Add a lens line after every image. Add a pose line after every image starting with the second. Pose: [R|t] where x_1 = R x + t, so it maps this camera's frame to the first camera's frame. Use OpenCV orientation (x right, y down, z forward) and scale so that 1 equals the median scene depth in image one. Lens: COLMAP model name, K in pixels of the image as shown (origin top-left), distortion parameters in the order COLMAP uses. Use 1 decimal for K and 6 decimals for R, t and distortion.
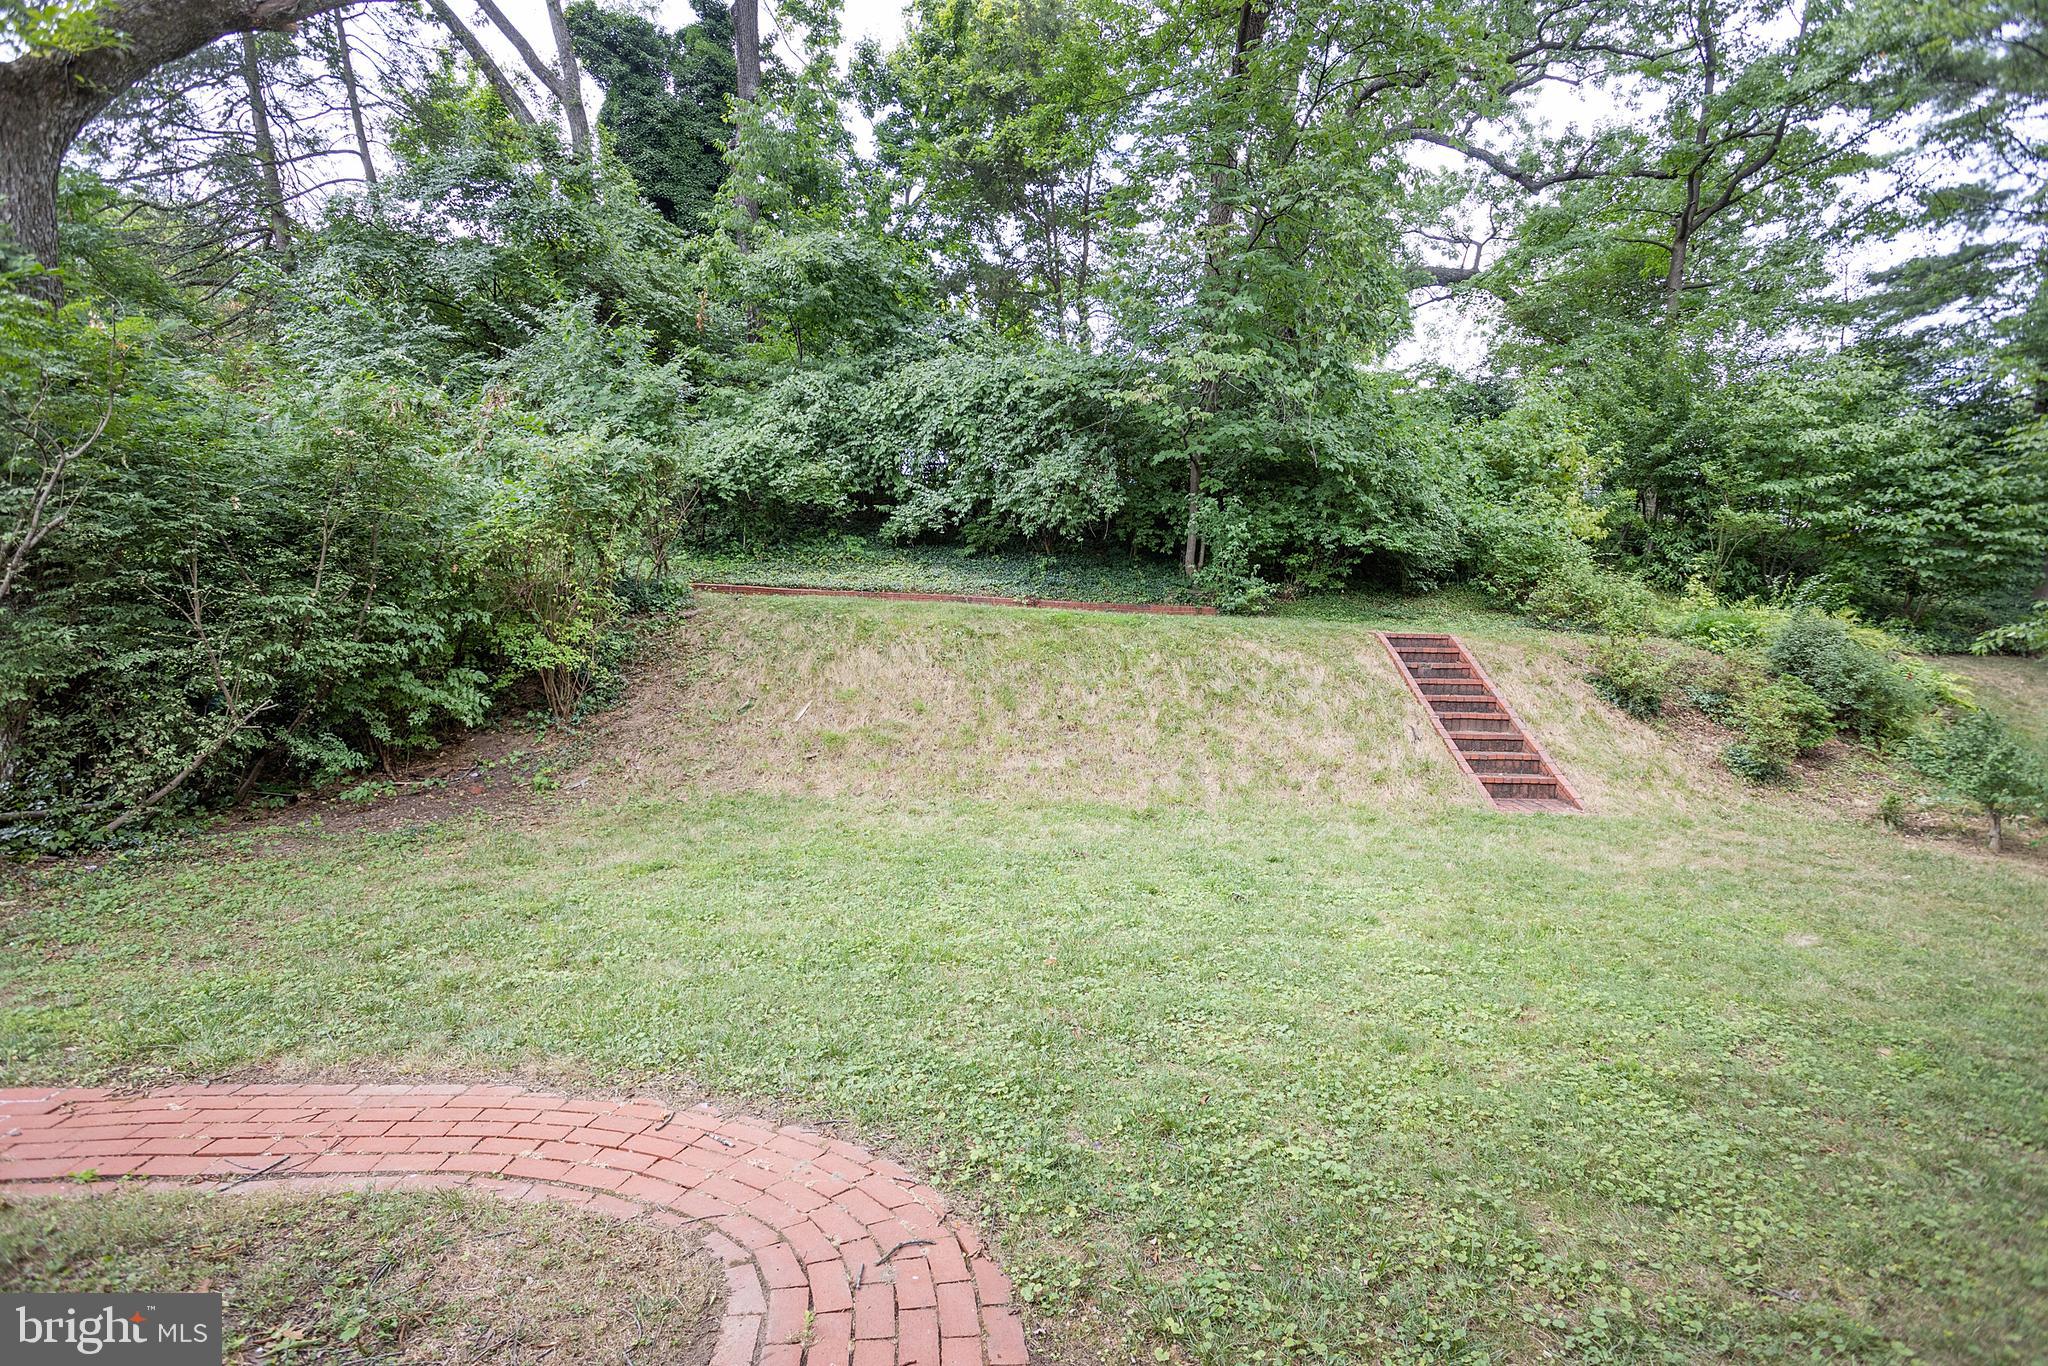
lens RADIAL K [[986.0, 0, 1018.5], [0, 986.0, 684.9], [0, 0, 1]] dist [-0.043817, 0.017381]
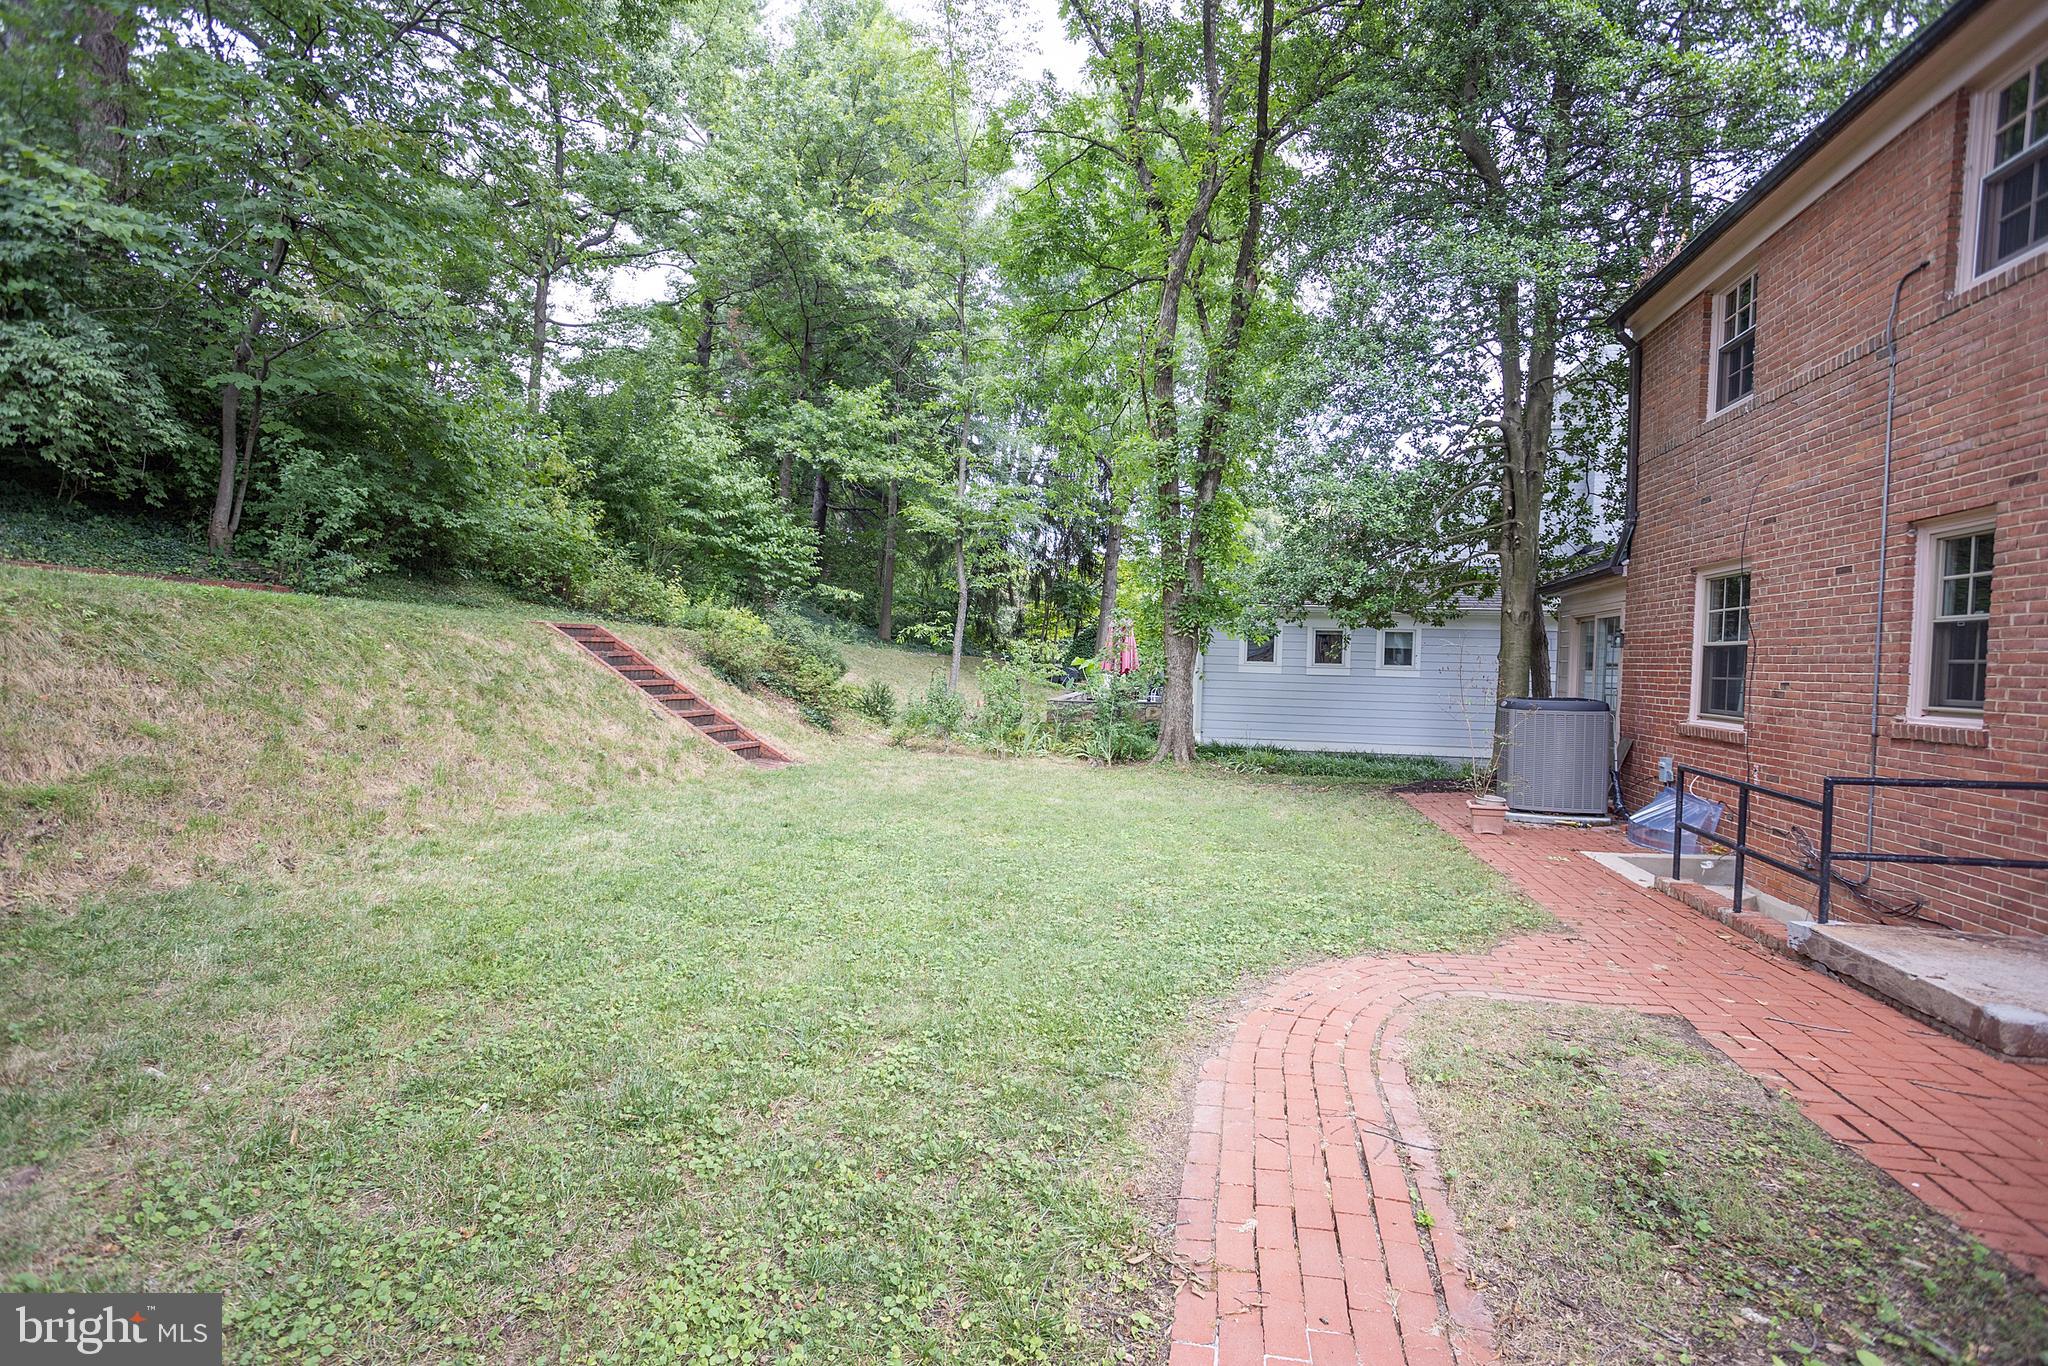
lens RADIAL K [[986.0, 0, 1002.2], [0, 986.0, 670.2], [0, 0, 1]] dist [-0.043817, 0.017381]
pose [[0.302290, -0.029292, 0.952766, -1.627640], [0.032652, 0.999259, 0.020361, -0.032246], [-0.952657, 0.024954, 0.303022, 0.913693]]
